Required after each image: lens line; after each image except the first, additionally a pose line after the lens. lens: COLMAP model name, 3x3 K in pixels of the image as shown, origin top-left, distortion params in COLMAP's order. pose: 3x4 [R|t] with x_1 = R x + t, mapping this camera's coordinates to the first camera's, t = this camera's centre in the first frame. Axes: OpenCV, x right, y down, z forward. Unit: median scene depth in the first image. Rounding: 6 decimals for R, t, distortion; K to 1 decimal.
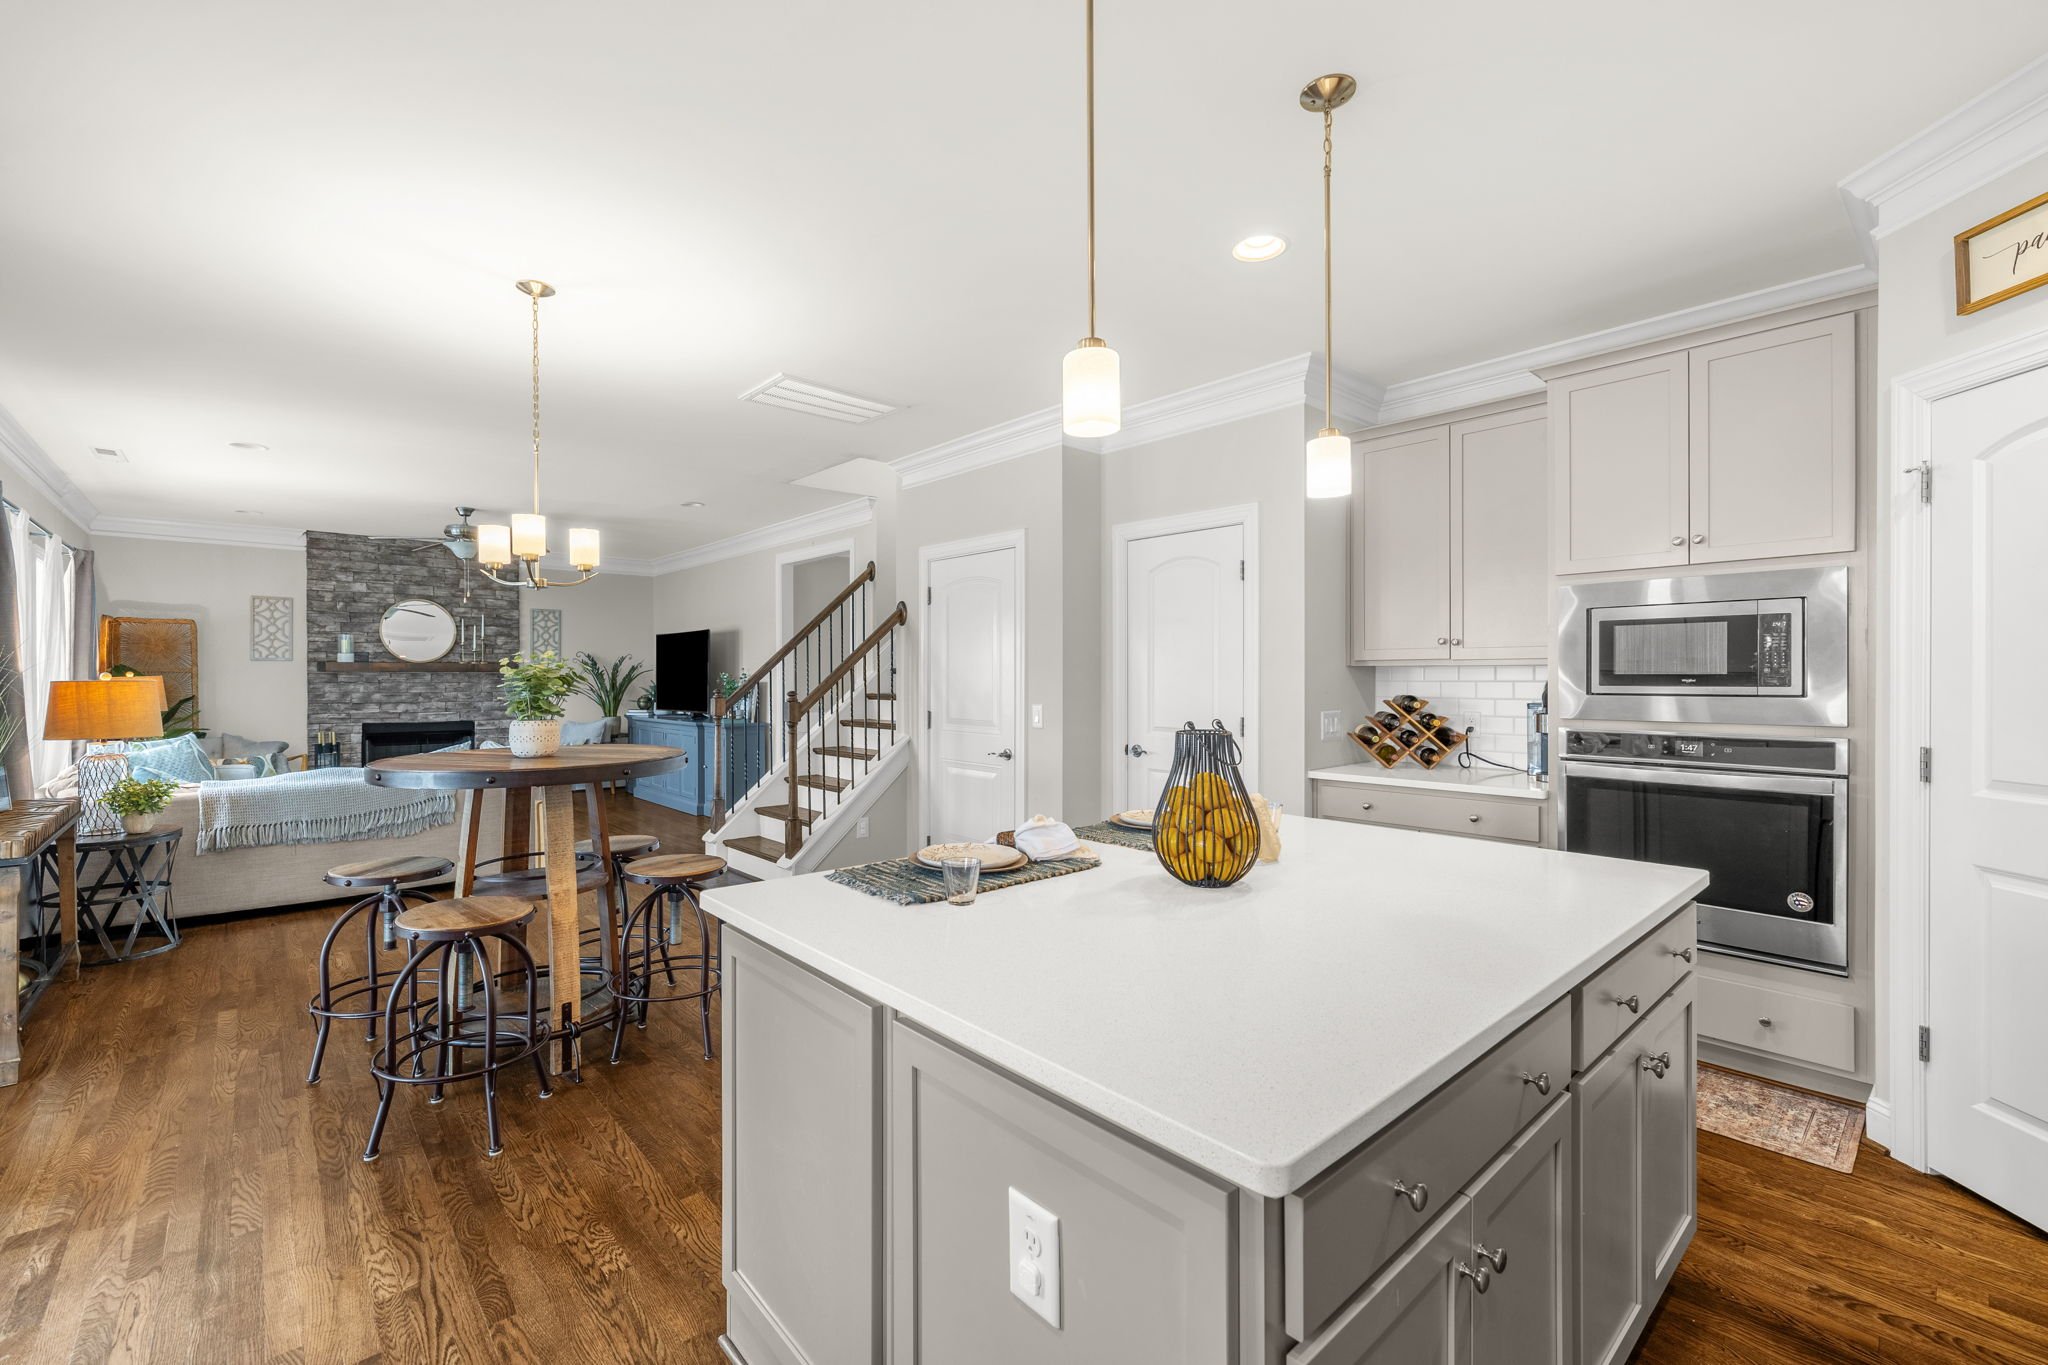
lens RADIAL K [[861.0, 0, 1001.7], [0, 861.0, 671.0], [0, 0, 1]] dist [0.002590, 0.000335]
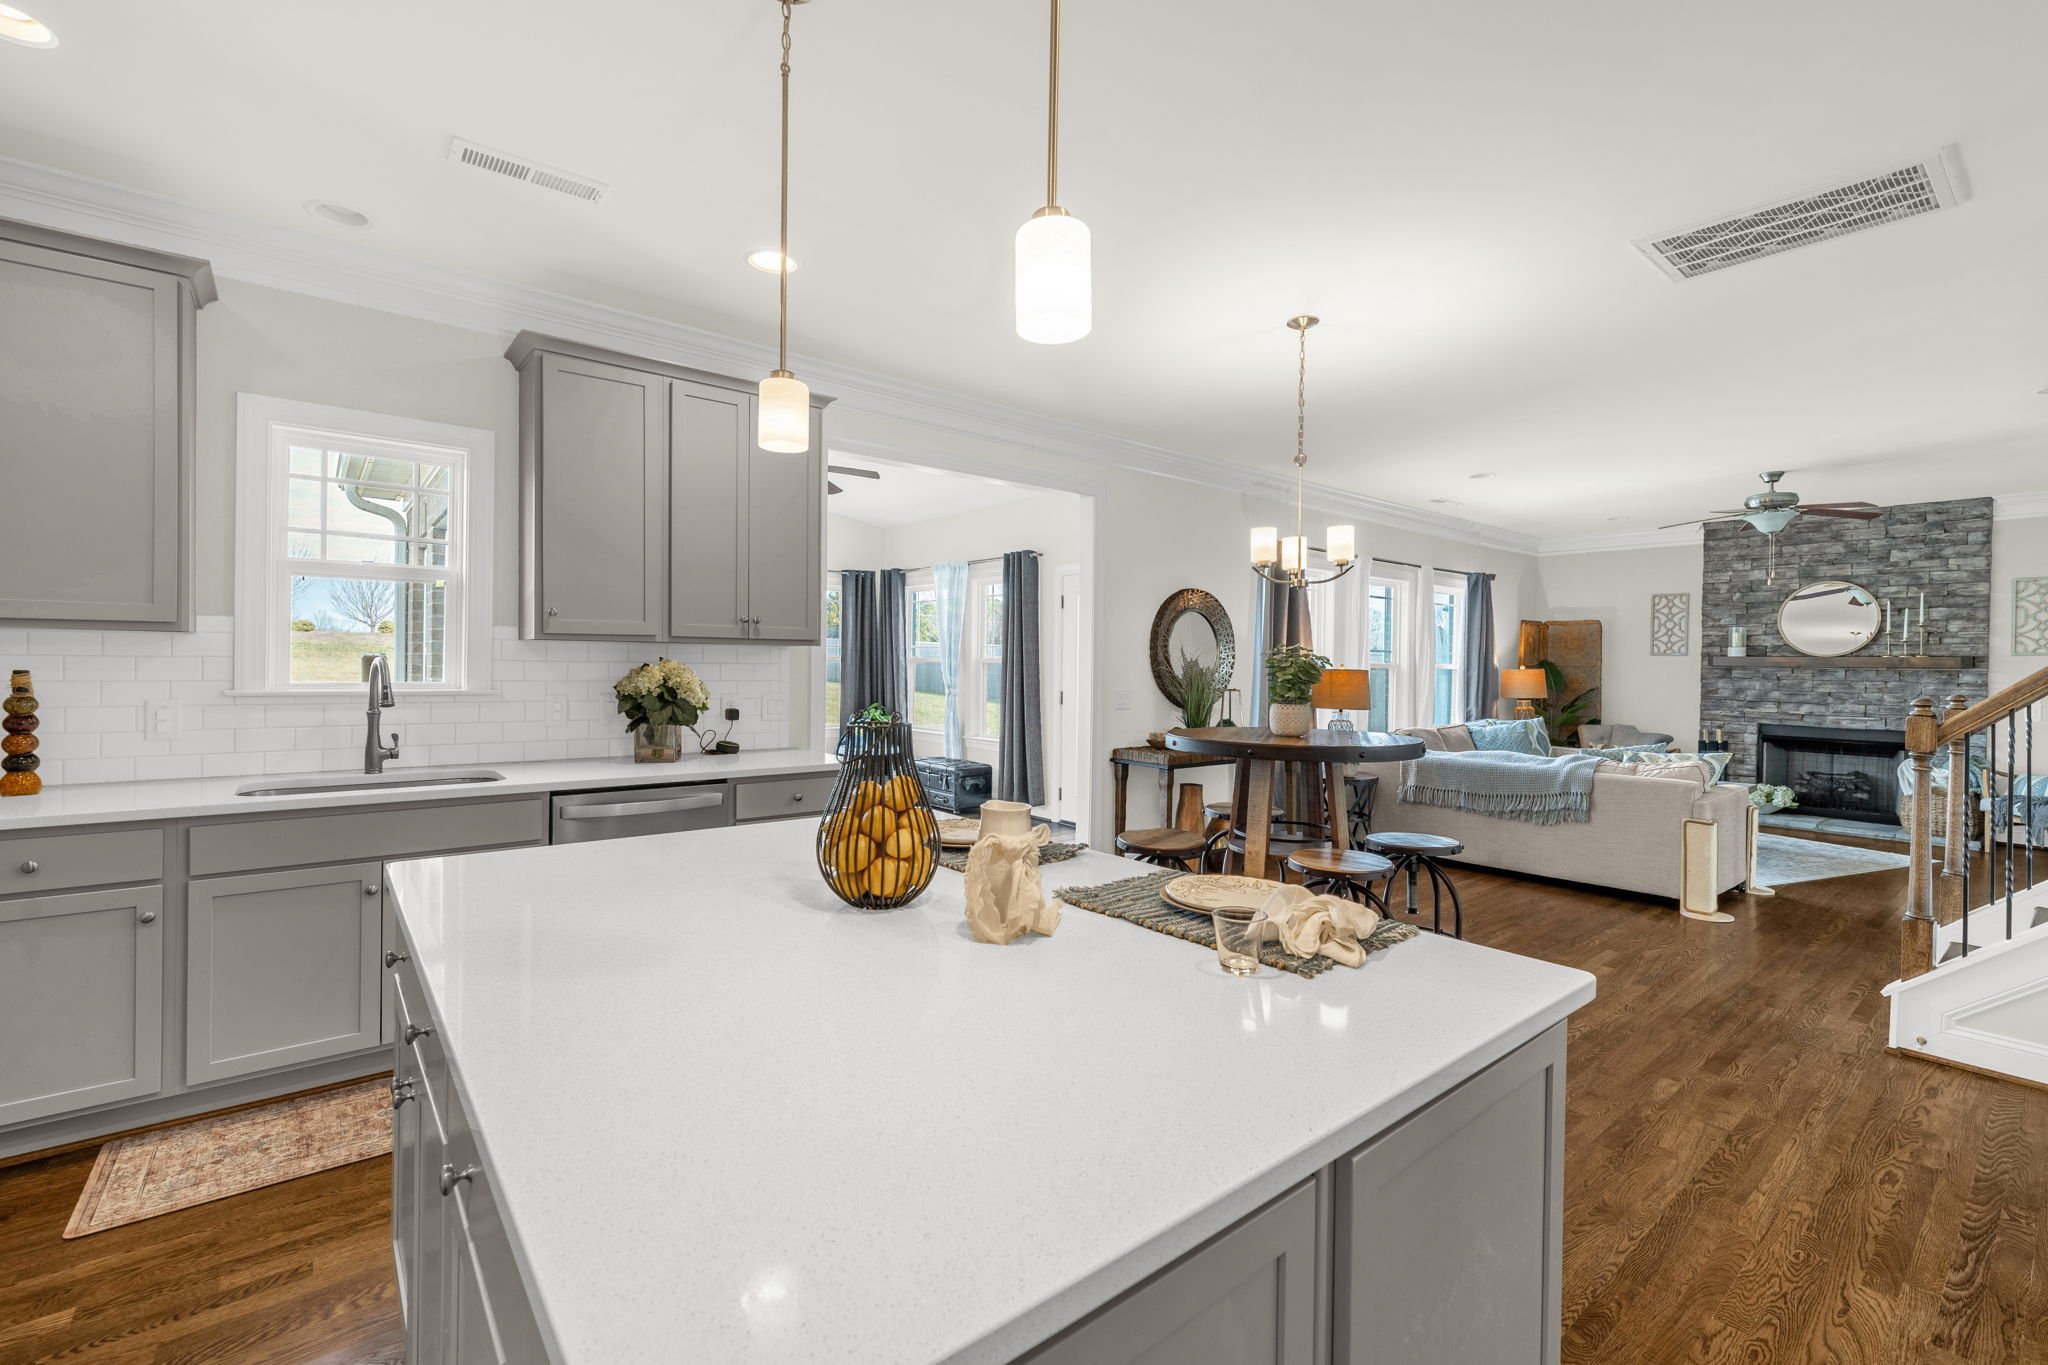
lens RADIAL K [[861.0, 0, 1001.7], [0, 861.0, 671.0], [0, 0, 1]] dist [0.002590, 0.000335]
pose [[-0.069901, 0.012178, -0.997480, 0.234718], [-0.006583, 0.999898, 0.012669, -0.001202], [0.997532, 0.007452, -0.069814, 0.267958]]
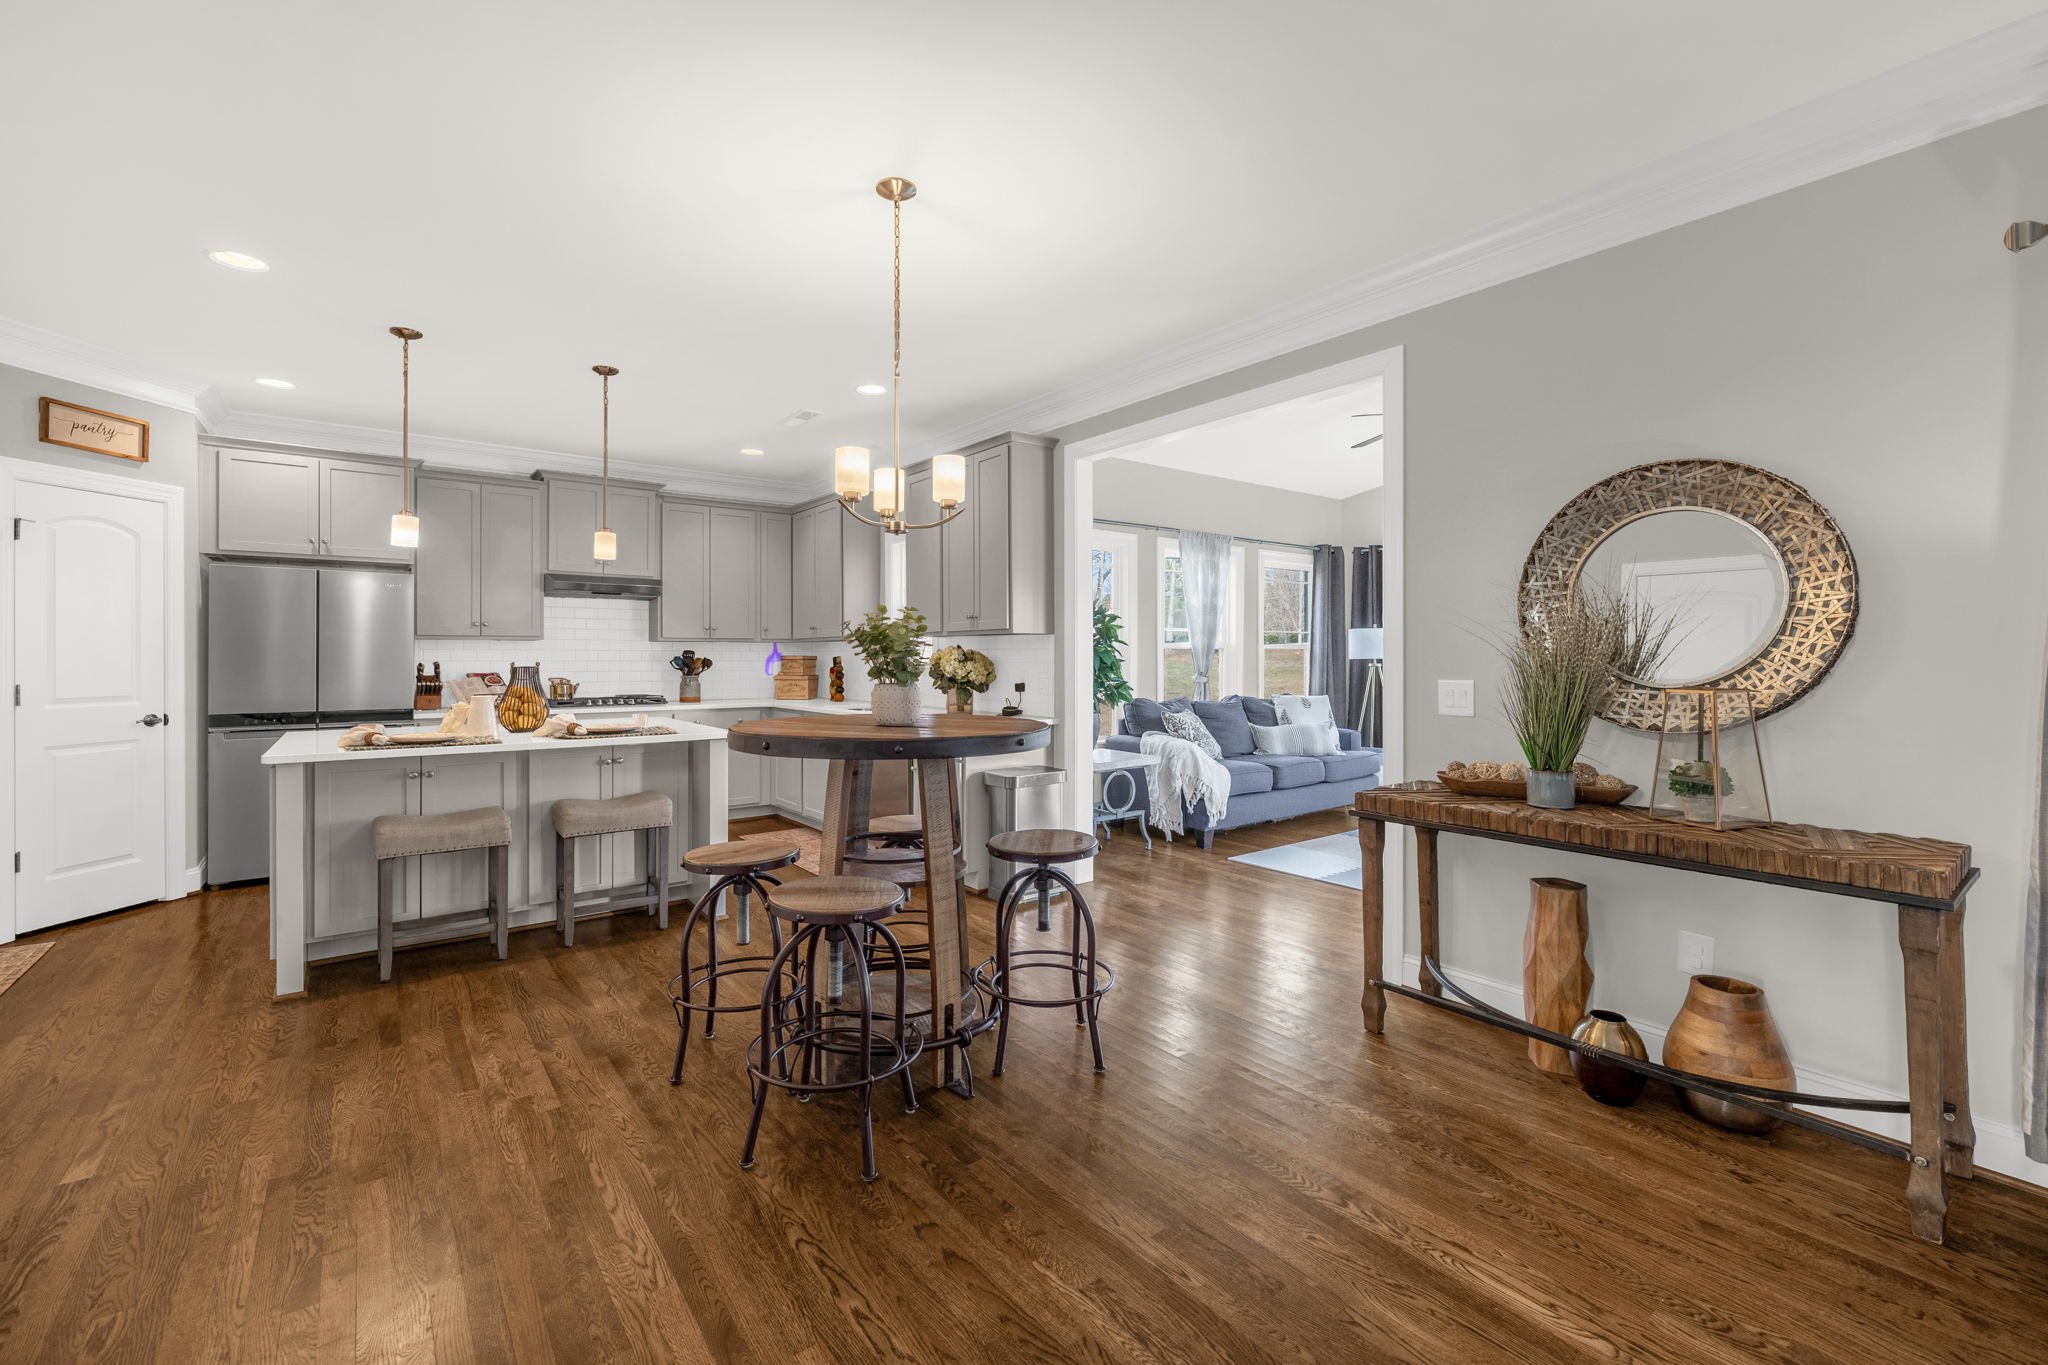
lens RADIAL K [[861.0, 0, 1001.7], [0, 861.0, 671.0], [0, 0, 1]] dist [0.002590, 0.000335]
pose [[-0.997078, -0.000203, 0.076394, -0.281501], [0.000406, 0.999968, 0.007961, 0.013103], [-0.076393, 0.007968, -0.997046, 0.734077]]
